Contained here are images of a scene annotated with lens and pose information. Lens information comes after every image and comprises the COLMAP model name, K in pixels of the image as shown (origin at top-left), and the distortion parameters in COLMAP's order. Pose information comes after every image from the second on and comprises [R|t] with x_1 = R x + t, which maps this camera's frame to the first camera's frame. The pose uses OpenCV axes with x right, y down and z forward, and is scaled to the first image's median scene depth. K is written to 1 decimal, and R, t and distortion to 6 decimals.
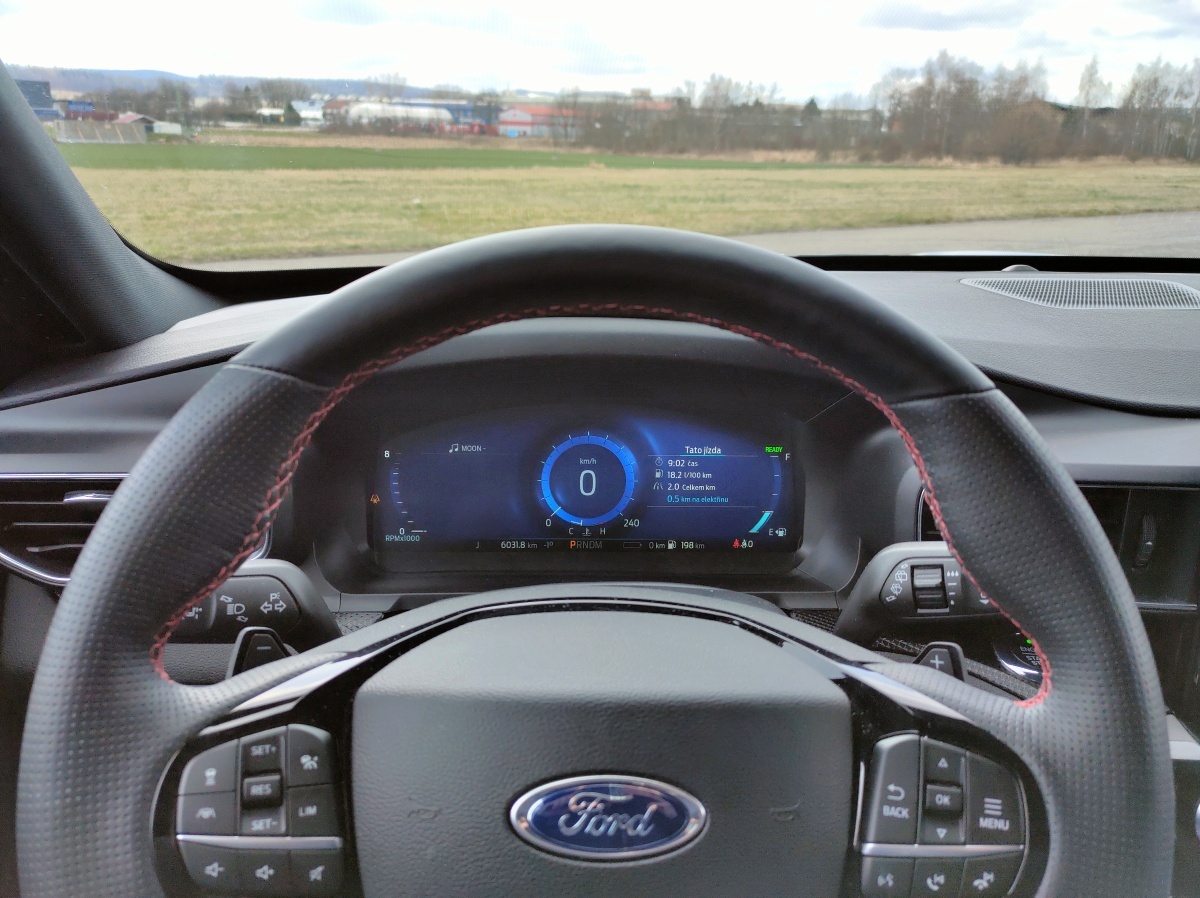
lens RADIAL K [[930.7, 0, 600.4], [0, 930.7, 446.3], [0, 0, 1]] dist [0.010196, 0.002197]
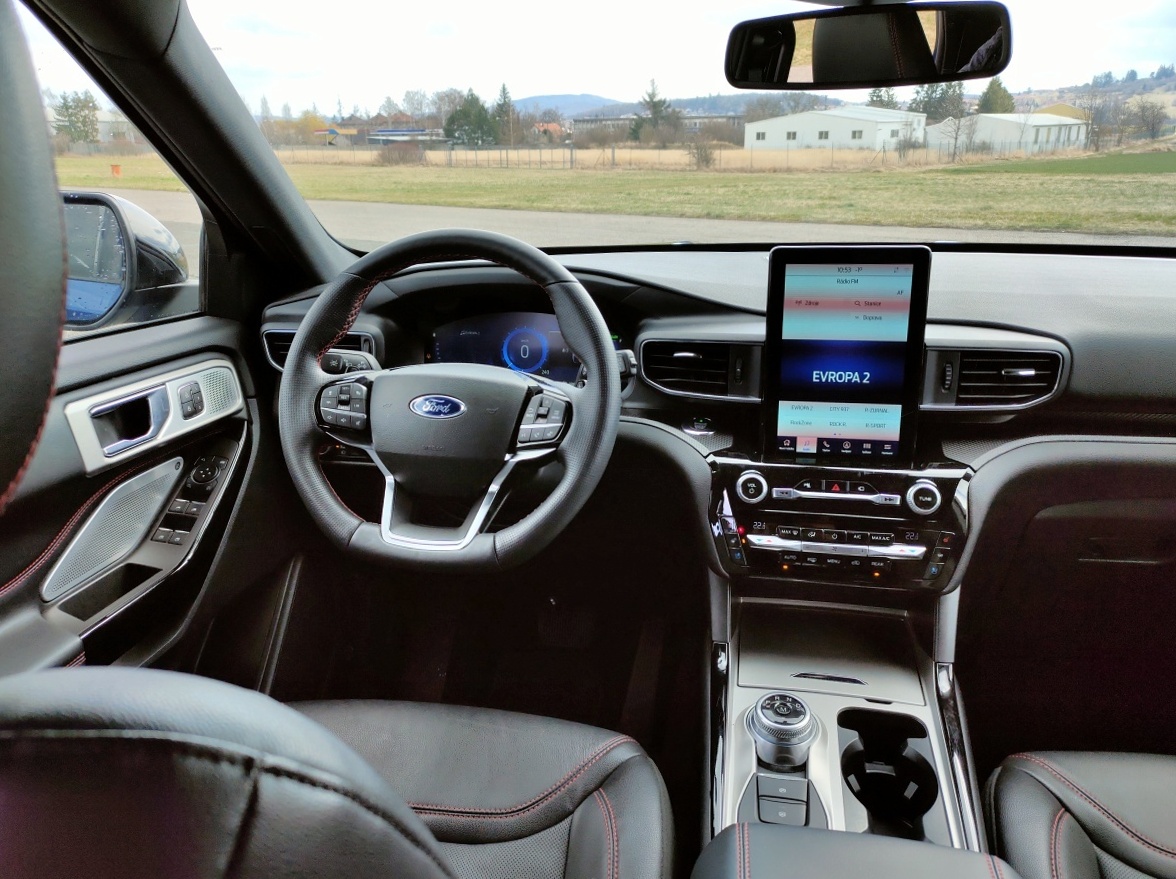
lens RADIAL K [[912.1, 0, 588.5], [0, 912.1, 441.1], [0, 0, 1]] dist [0.010196, 0.002197]
pose [[0.973137, 0.046952, -0.225390, 1.241888], [-0.047093, 0.998879, 0.004753, 0.466868], [0.225360, 0.005989, 0.974257, -2.004078]]
